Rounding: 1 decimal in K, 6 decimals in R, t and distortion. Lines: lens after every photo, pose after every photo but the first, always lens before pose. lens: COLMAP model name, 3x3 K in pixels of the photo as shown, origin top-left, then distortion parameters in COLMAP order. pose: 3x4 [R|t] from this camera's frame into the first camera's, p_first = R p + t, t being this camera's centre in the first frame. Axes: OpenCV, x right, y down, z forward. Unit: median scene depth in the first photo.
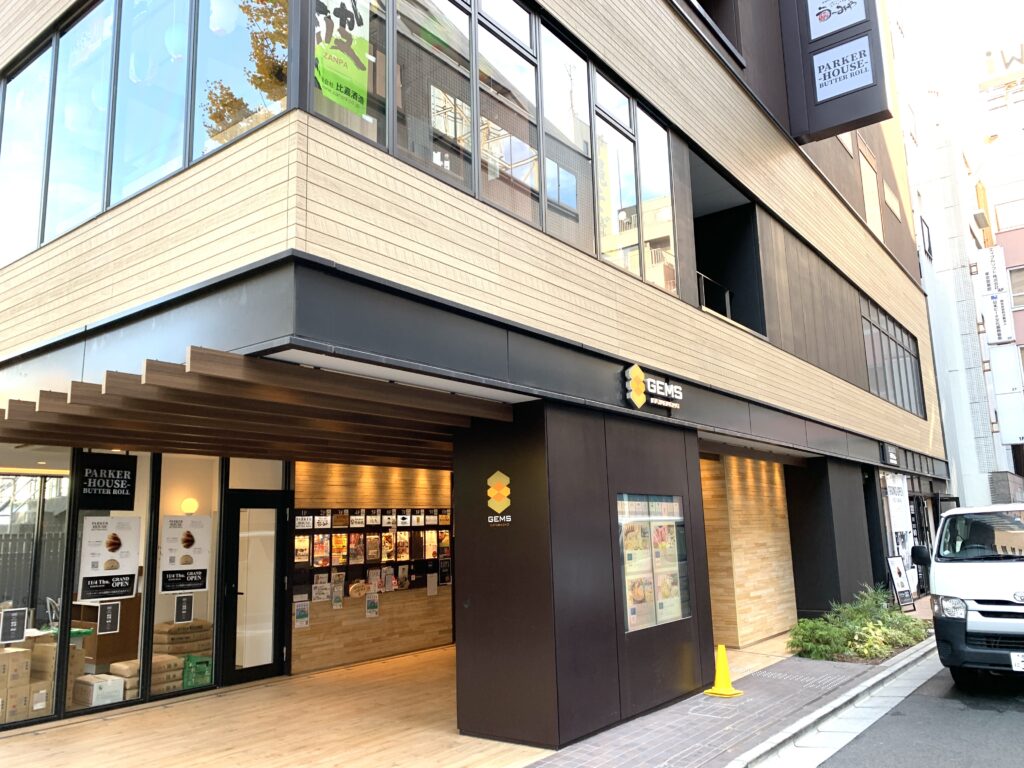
lens RADIAL K [[776.8, 0, 510.2], [0, 776.8, 377.5], [0, 0, 1]] dist [0.016171, 0.000048]
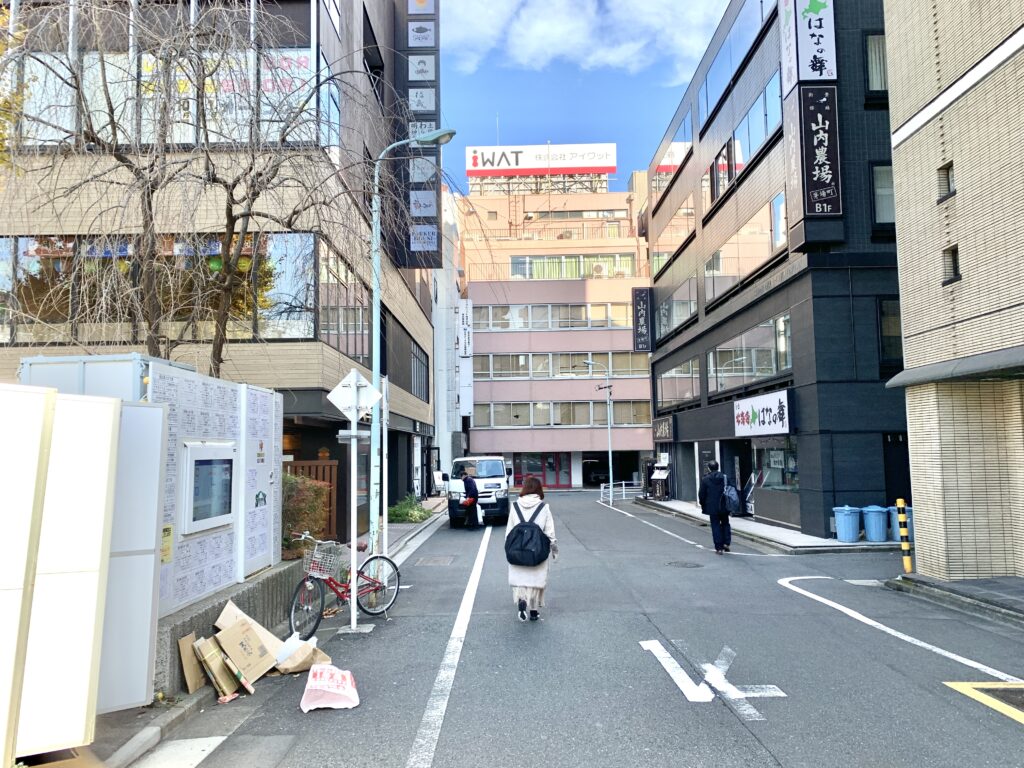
lens RADIAL K [[776.8, 0, 510.2], [0, 776.8, 377.5], [0, 0, 1]] dist [0.016171, 0.000048]
pose [[0.792789, 0.062247, 0.606310, -0.394720], [-0.112121, 0.992689, 0.044691, -0.105344], [-0.599095, -0.103410, 0.793972, -0.504580]]
